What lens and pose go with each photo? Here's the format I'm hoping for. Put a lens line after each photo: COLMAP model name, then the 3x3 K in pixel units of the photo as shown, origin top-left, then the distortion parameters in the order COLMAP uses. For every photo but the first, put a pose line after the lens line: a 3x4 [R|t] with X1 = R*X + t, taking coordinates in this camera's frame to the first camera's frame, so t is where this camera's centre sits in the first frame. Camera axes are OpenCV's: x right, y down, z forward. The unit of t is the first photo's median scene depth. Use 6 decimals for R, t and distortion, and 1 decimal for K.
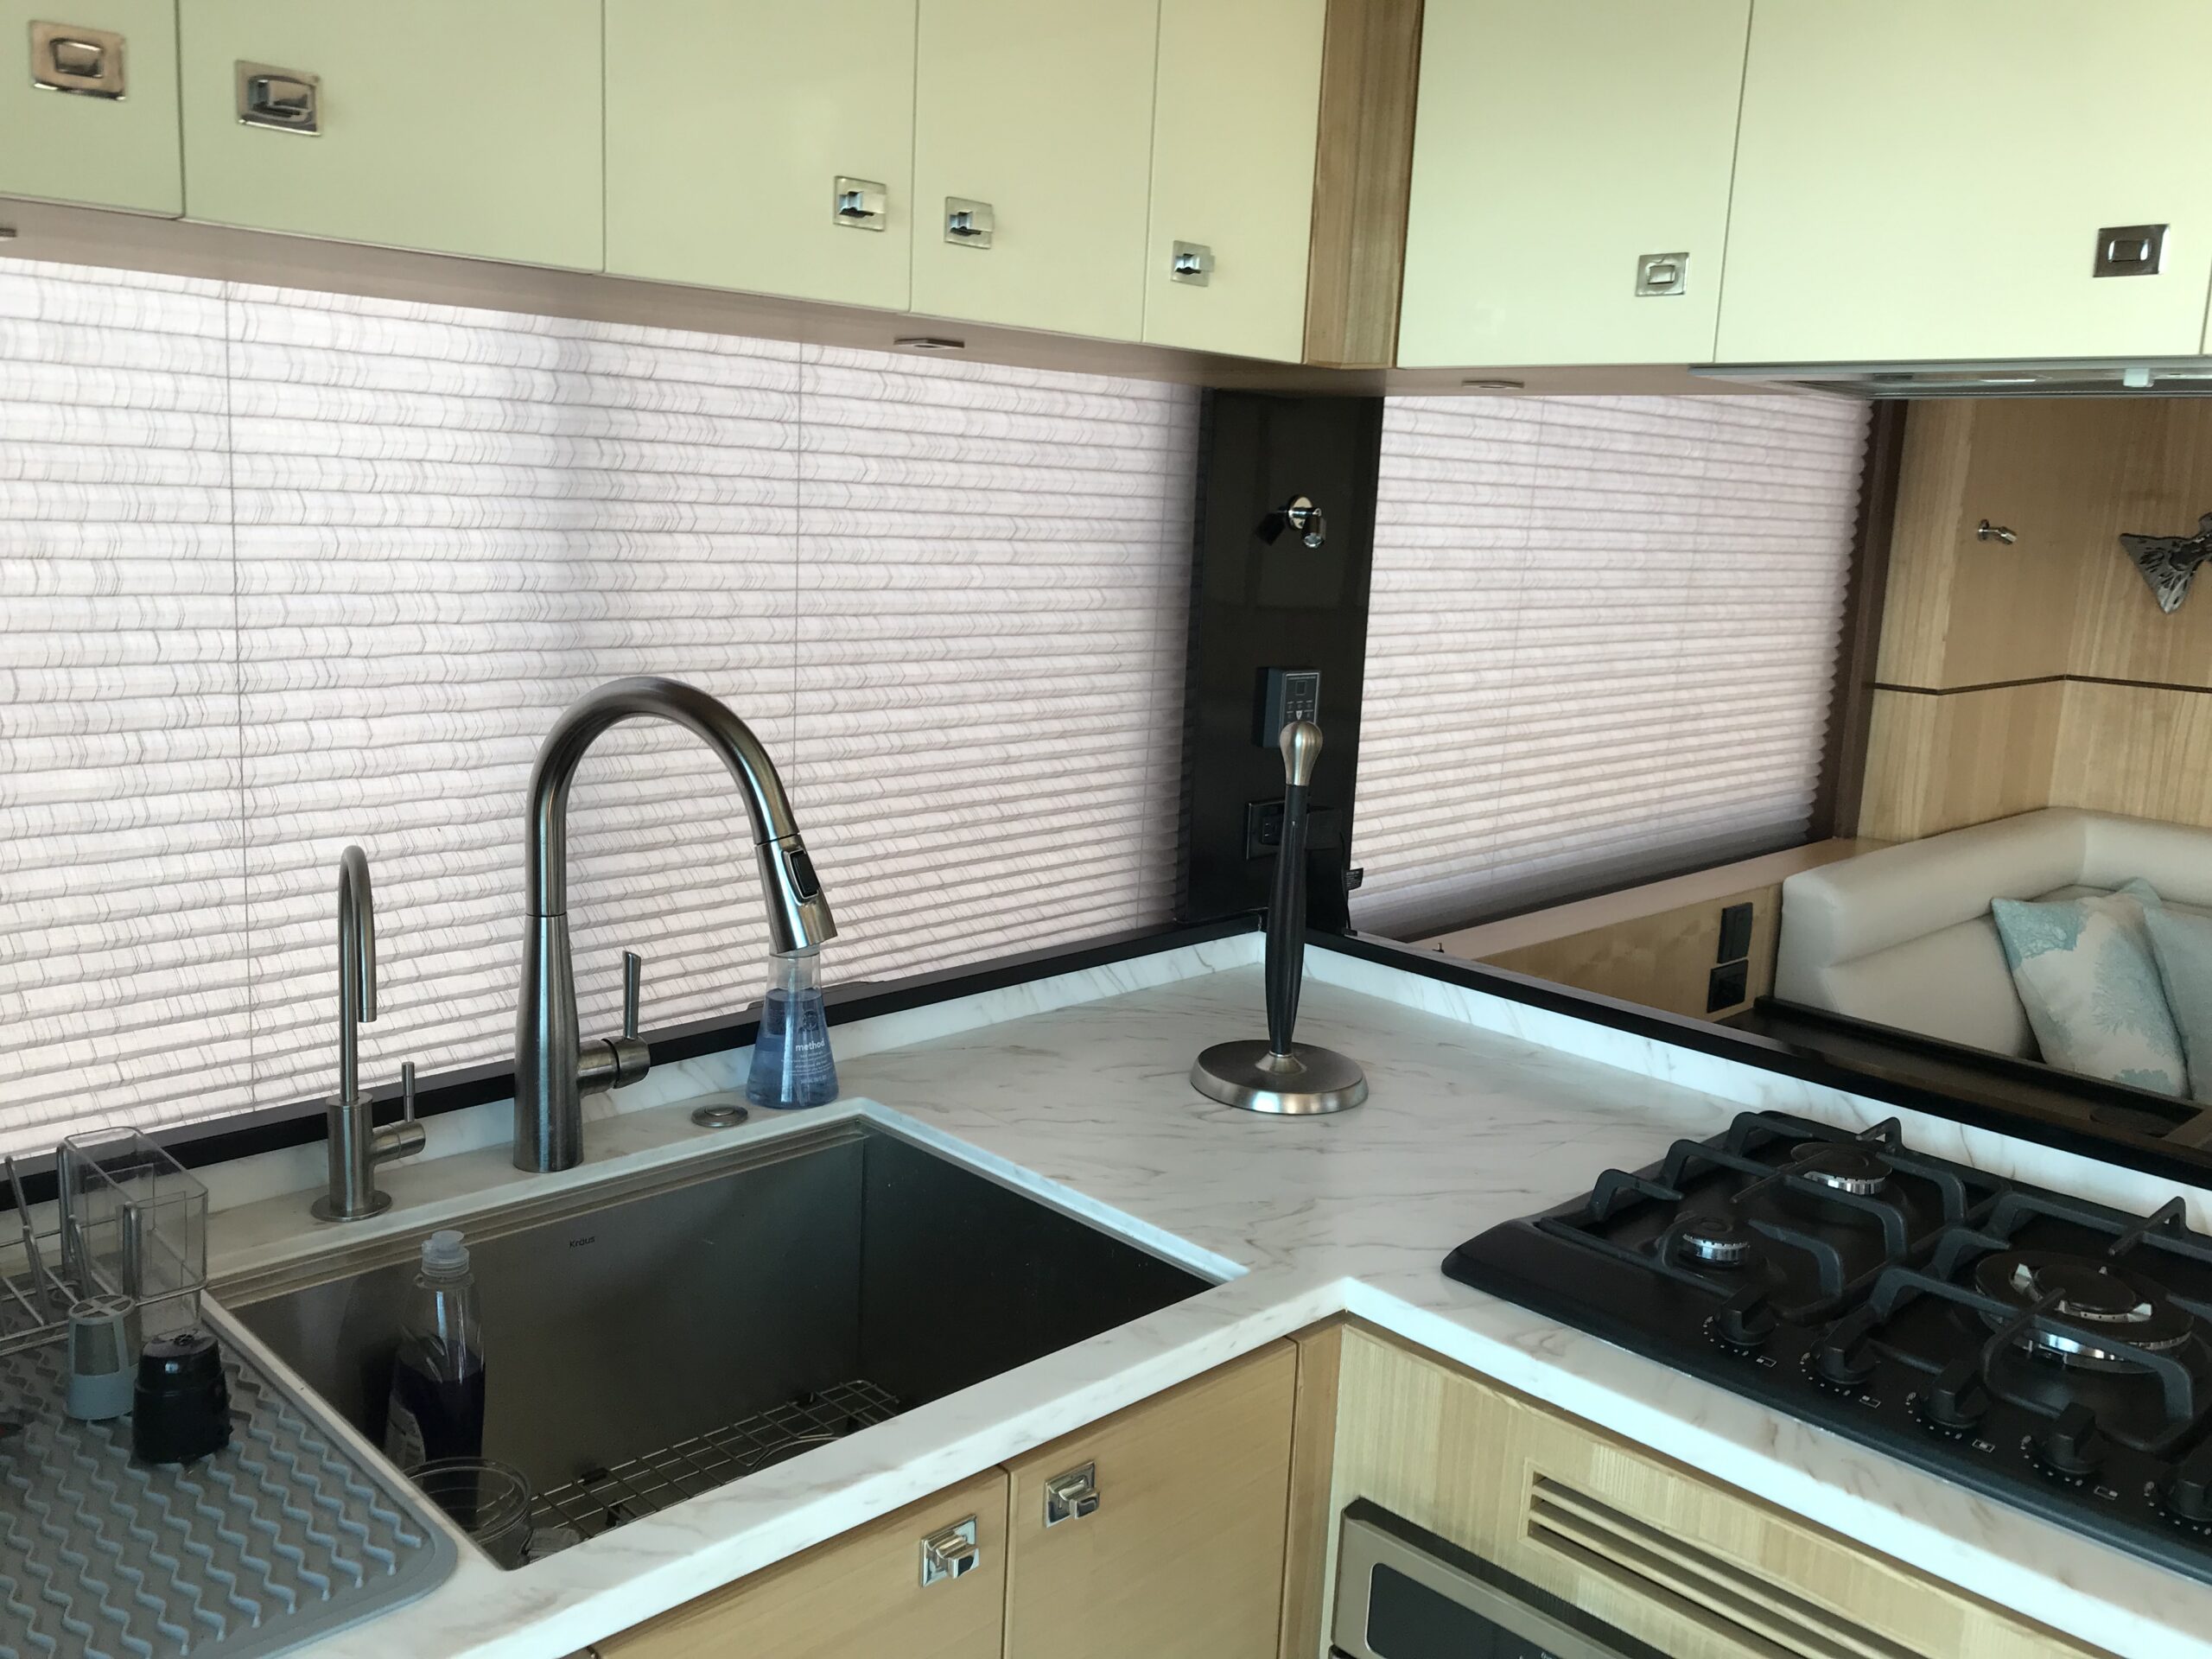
lens RADIAL K [[1828.6, 0, 1105.7], [0, 1828.6, 817.0], [0, 0, 1]] dist [0.003141, -0.004742]
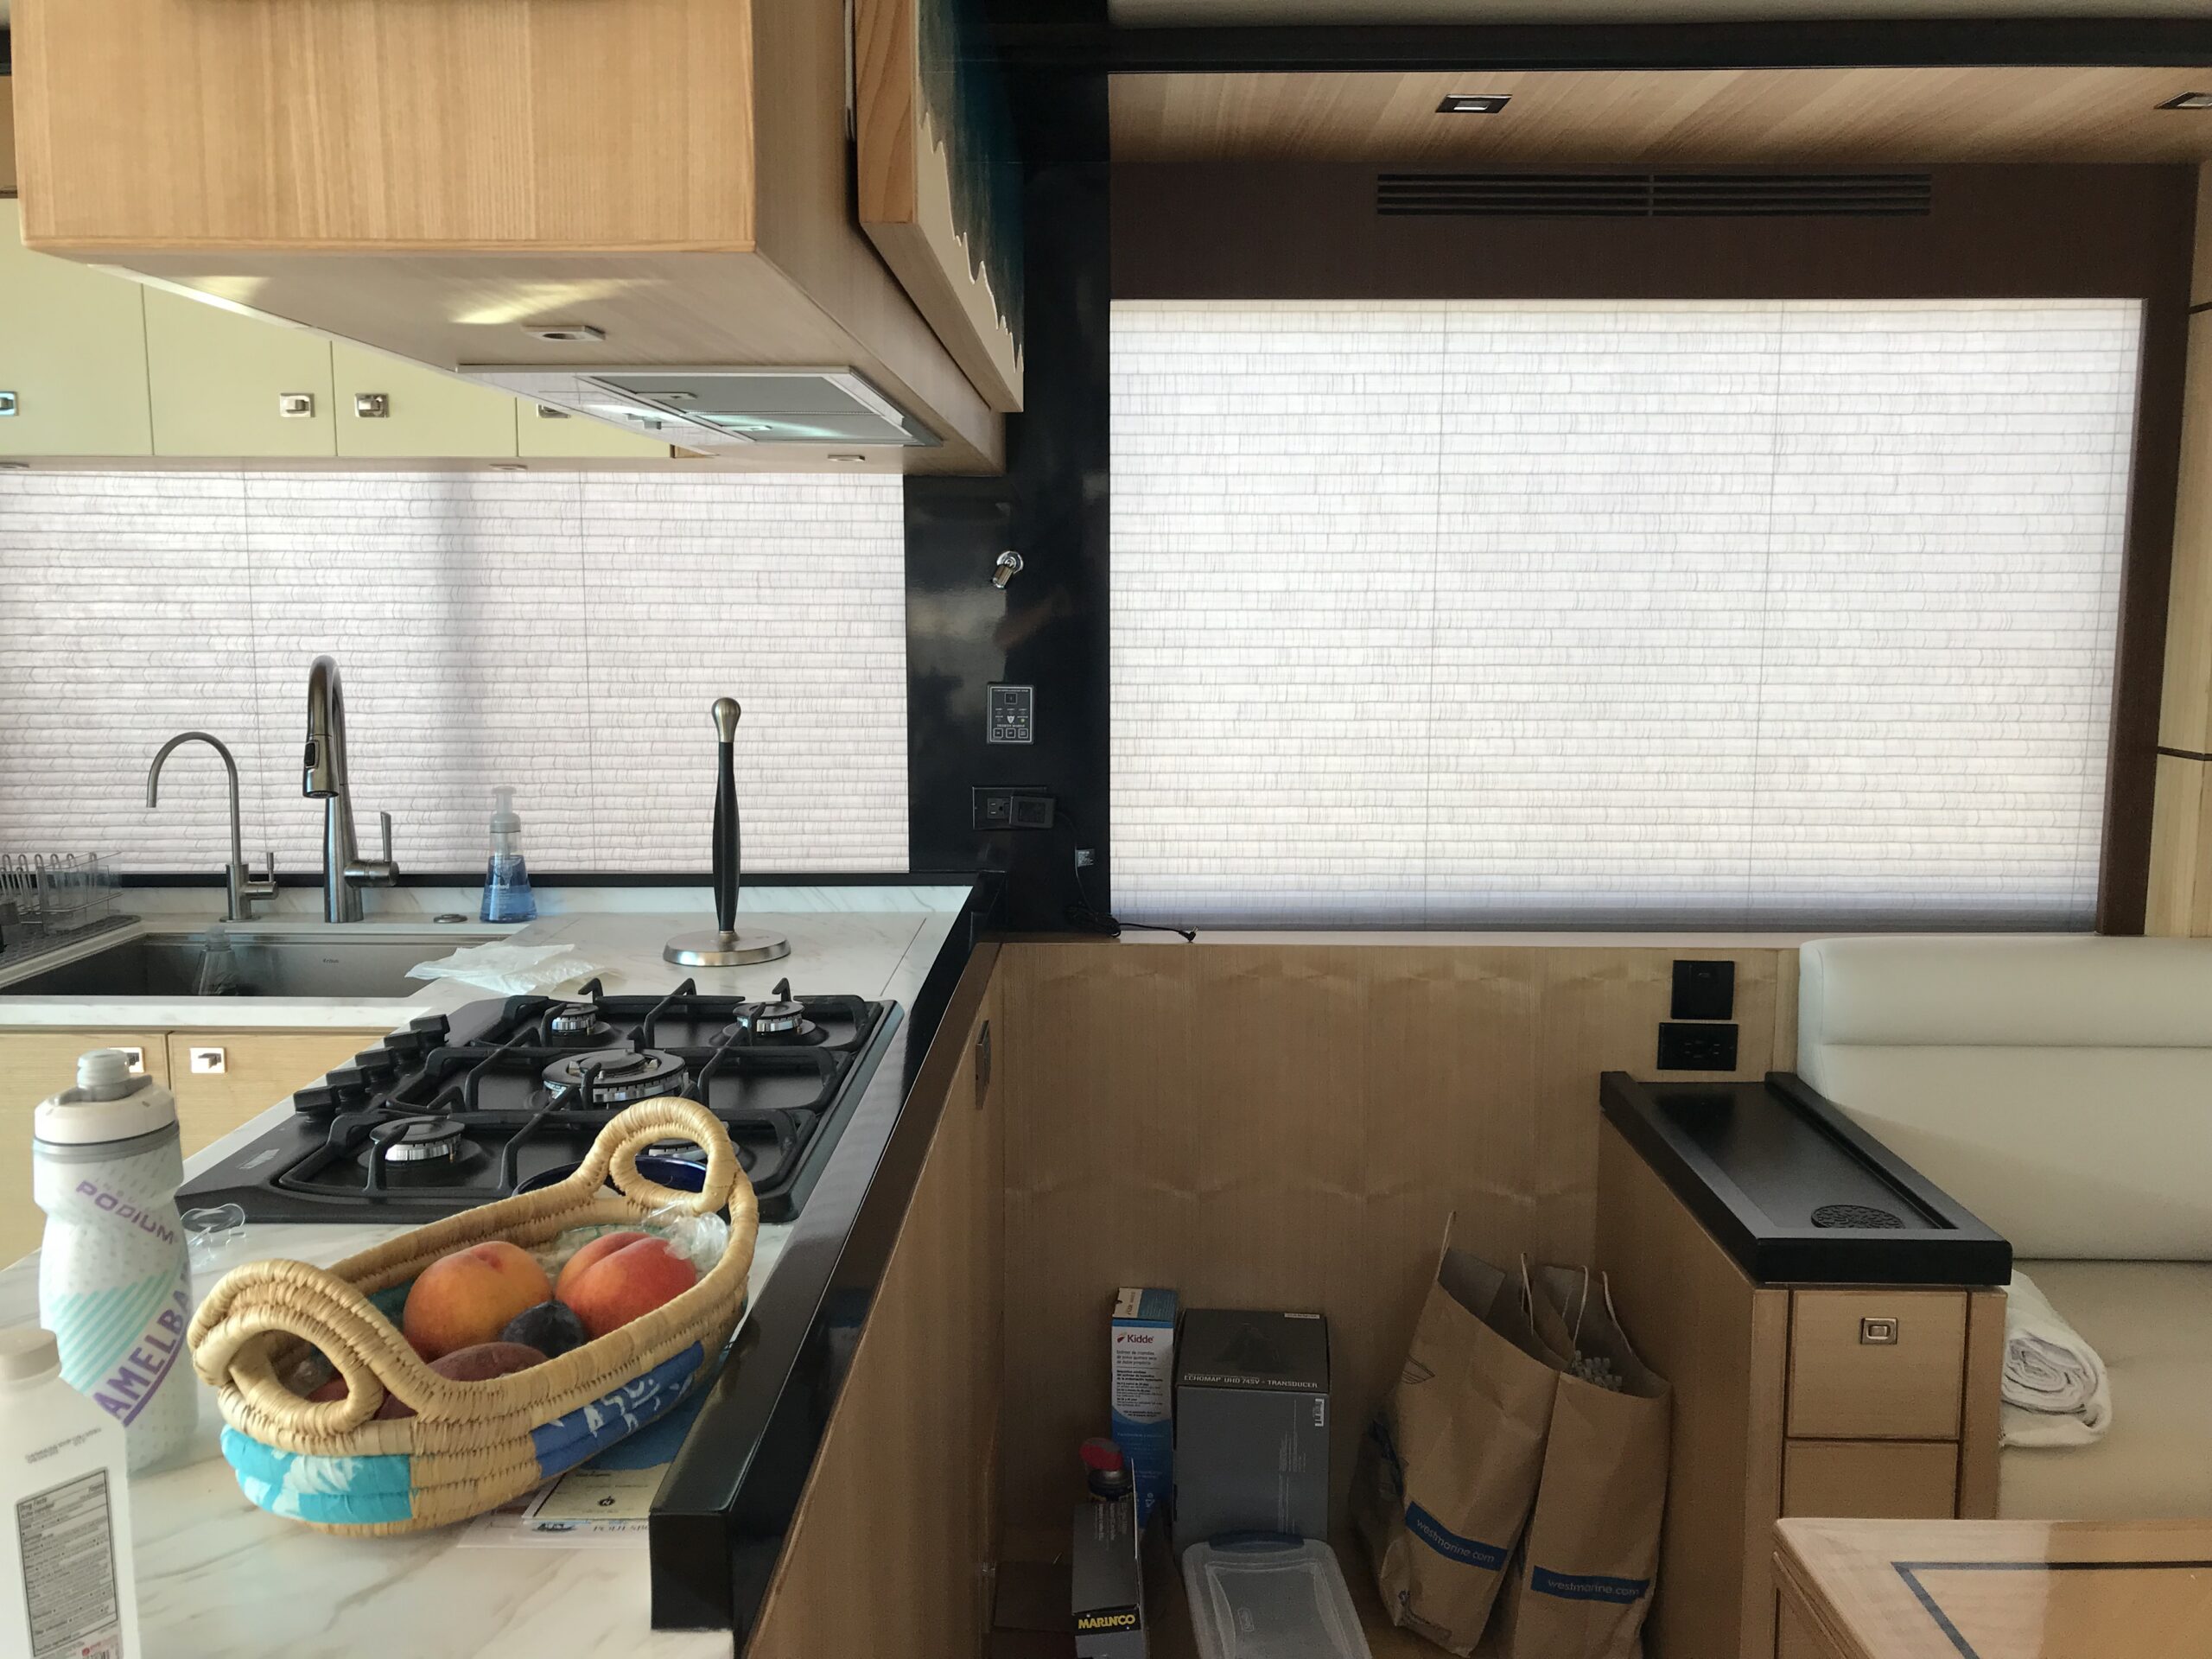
lens RADIAL K [[1828.6, 0, 1108.1], [0, 1828.6, 835.6], [0, 0, 1]] dist [0.003141, -0.004742]
pose [[0.703501, 0.044258, -0.709315, 1.533633], [-0.096319, 0.994788, -0.033459, 0.088351], [0.704137, 0.091859, 0.704097, 0.227220]]
